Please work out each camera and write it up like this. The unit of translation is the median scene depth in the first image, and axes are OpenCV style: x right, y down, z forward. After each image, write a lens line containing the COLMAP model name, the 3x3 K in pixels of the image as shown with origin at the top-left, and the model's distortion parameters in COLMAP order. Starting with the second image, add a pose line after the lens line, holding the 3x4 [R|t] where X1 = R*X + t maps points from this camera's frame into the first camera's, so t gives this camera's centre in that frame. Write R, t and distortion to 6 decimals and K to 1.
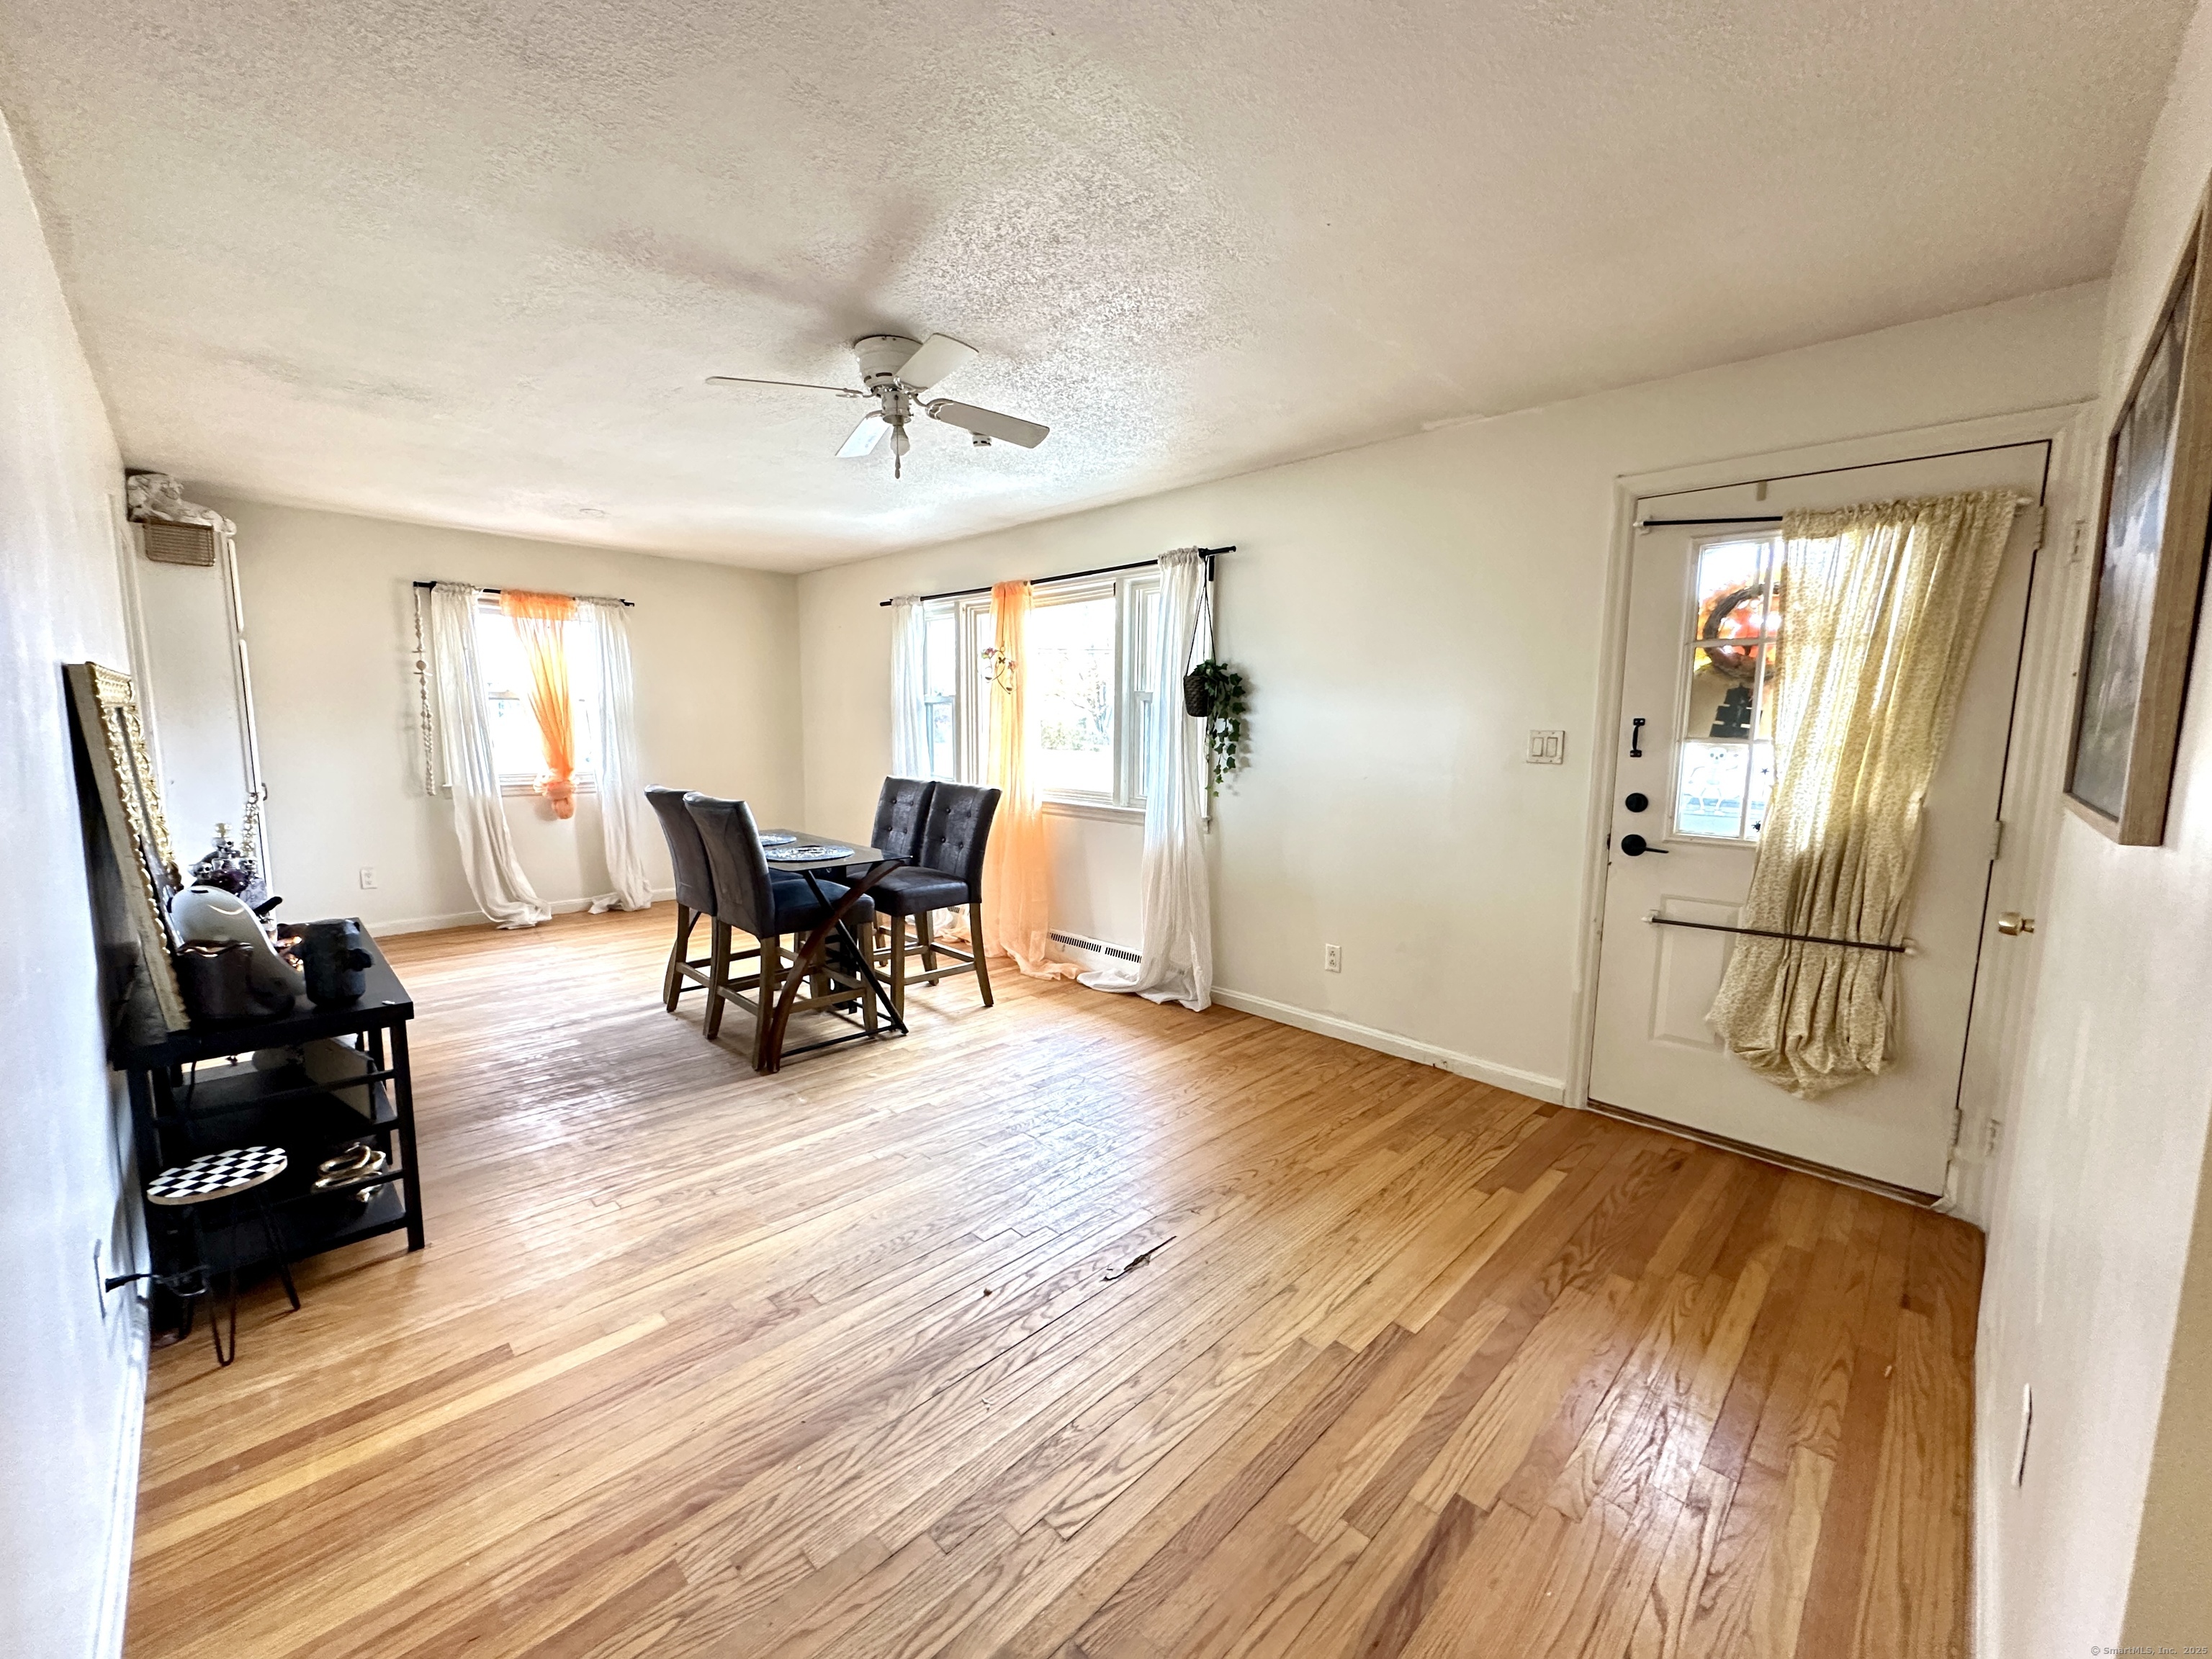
lens RADIAL K [[882.7, 0, 1103.0], [0, 882.7, 827.6], [0, 0, 1]] dist [-0.002935, 0.000769]
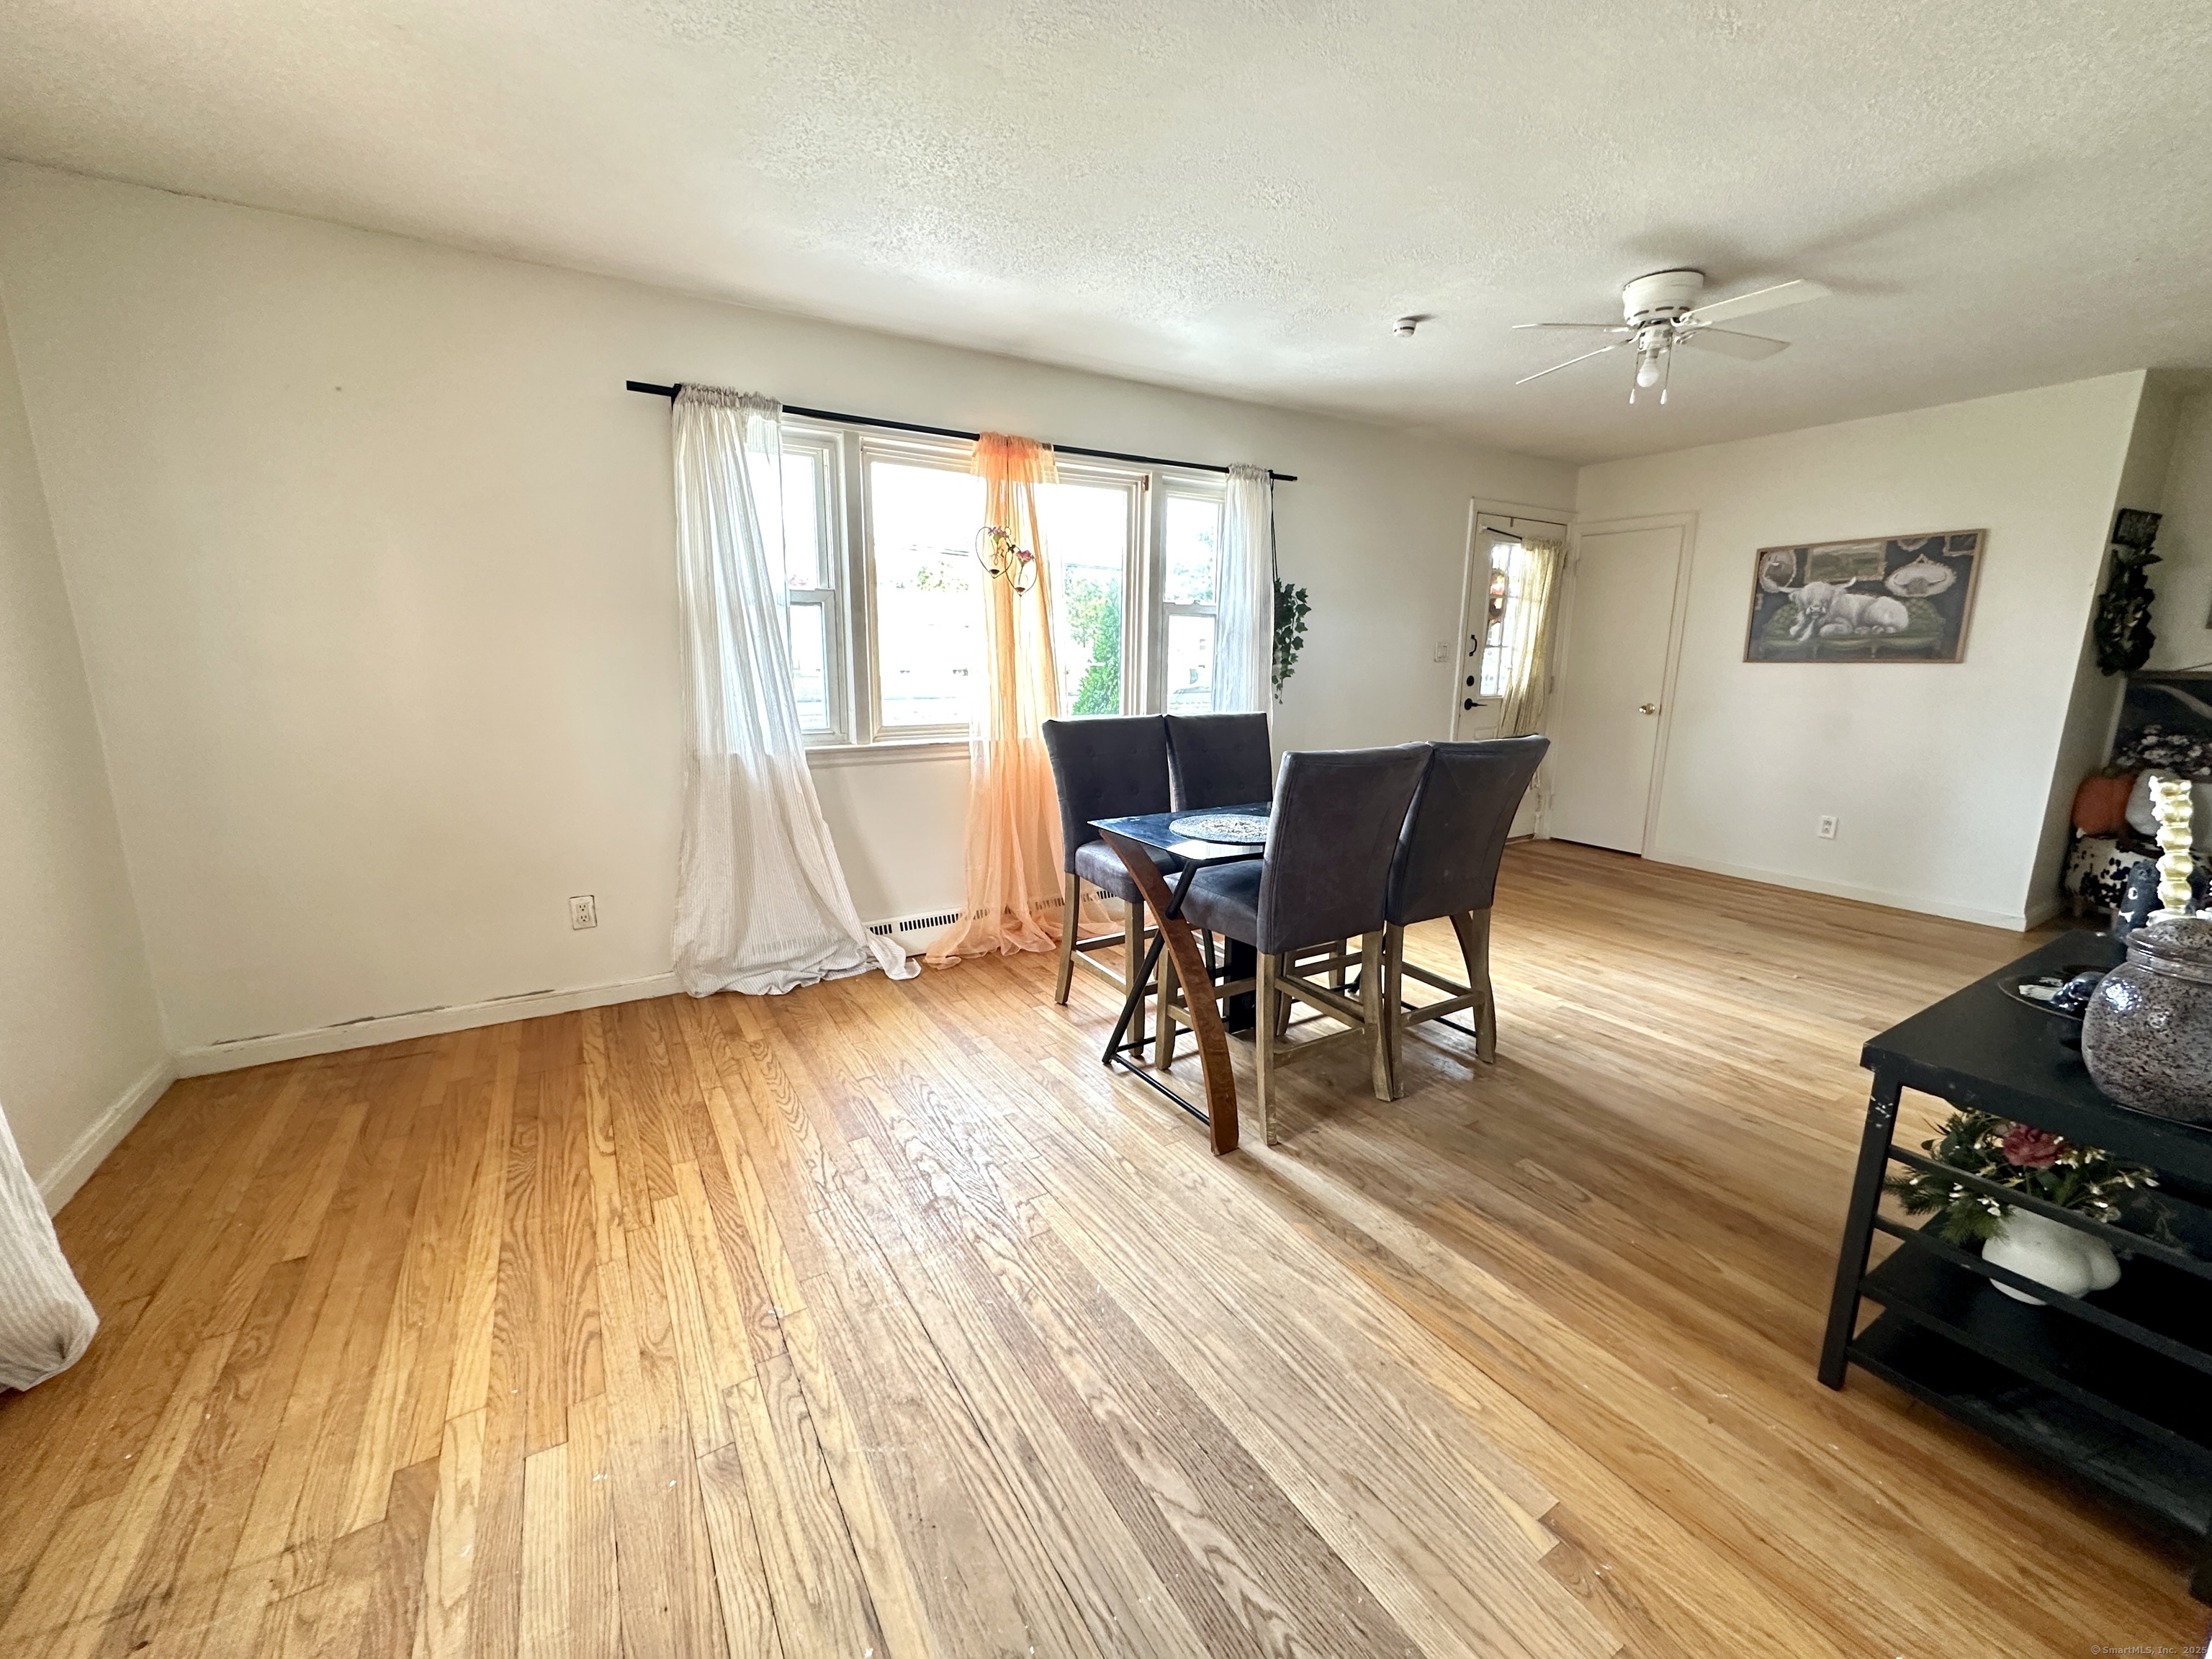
lens RADIAL K [[882.7, 0, 1103.2], [0, 882.7, 831.7], [0, 0, 1]] dist [-0.002935, 0.000769]
pose [[0.234732, -0.208820, 0.949366, -1.108854], [0.114681, 0.975782, 0.186275, -0.120915], [-0.965271, 0.065150, 0.252995, 1.024359]]
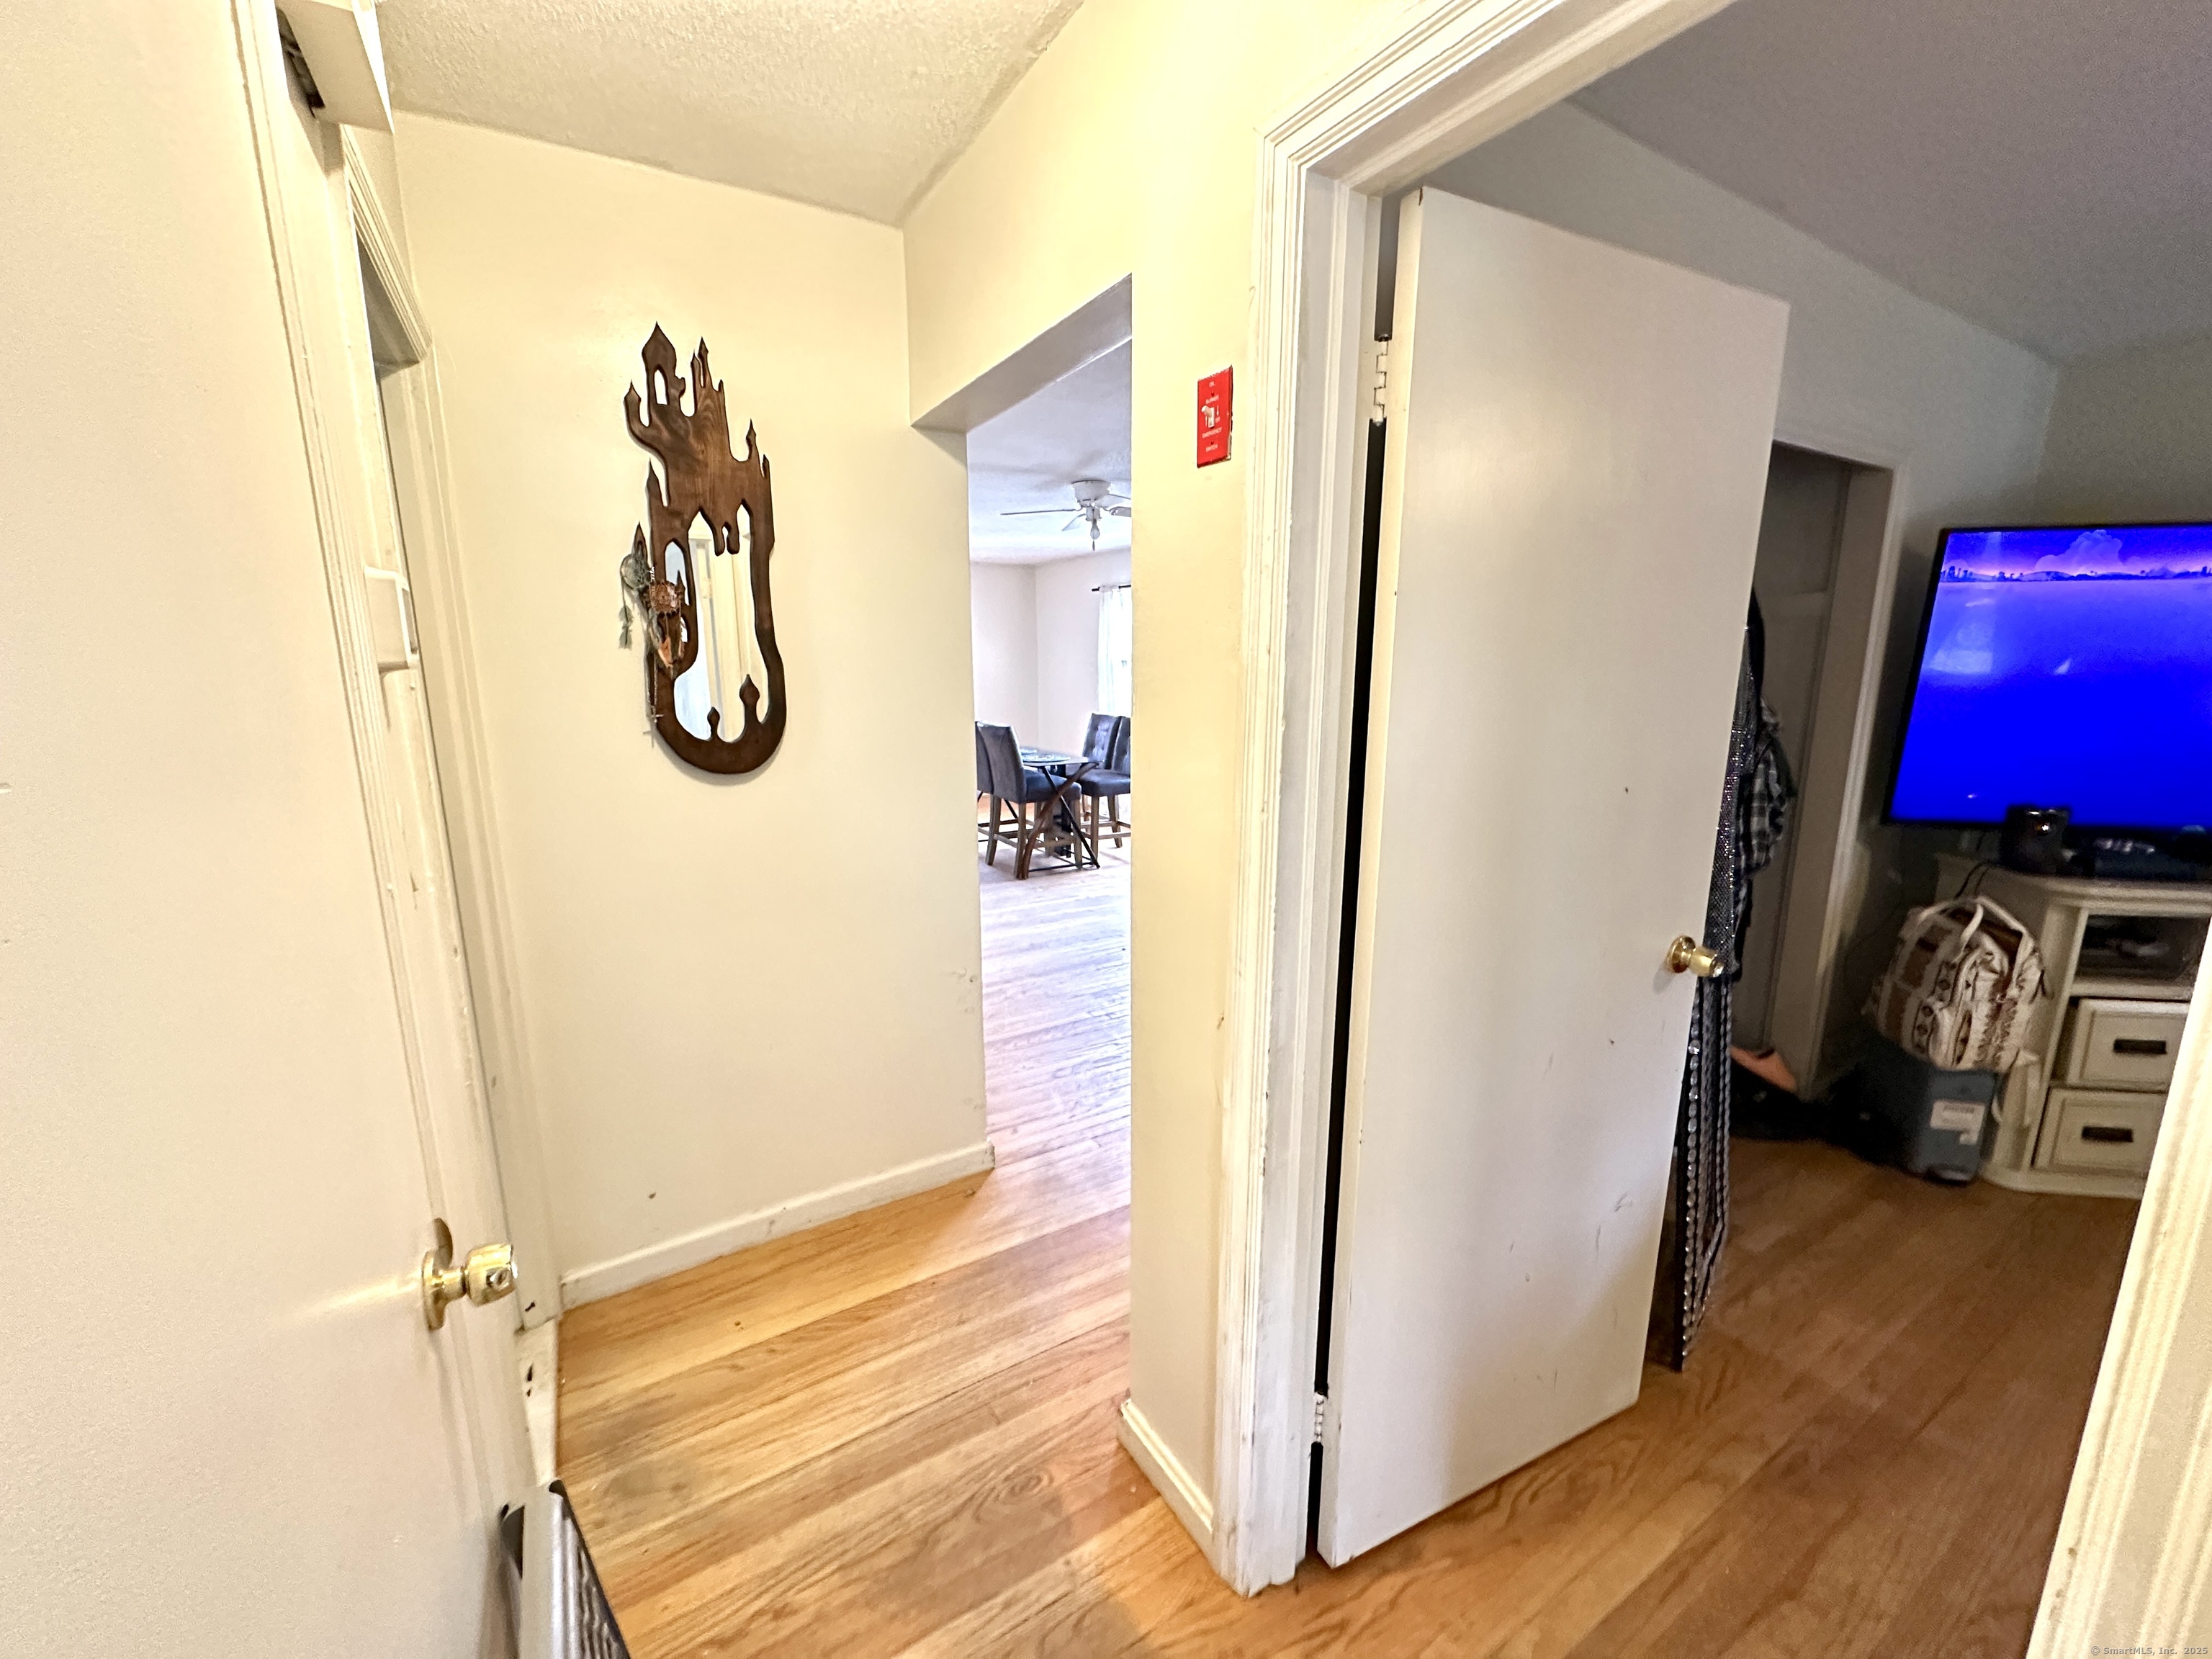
lens RADIAL K [[882.7, 0, 1108.3], [0, 882.7, 827.8], [0, 0, 1]] dist [-0.002935, 0.000769]
pose [[0.971384, 0.032619, -0.235264, 0.187023], [-0.016104, 0.997290, 0.071780, 0.039000], [0.236968, -0.065937, 0.969277, -0.617303]]
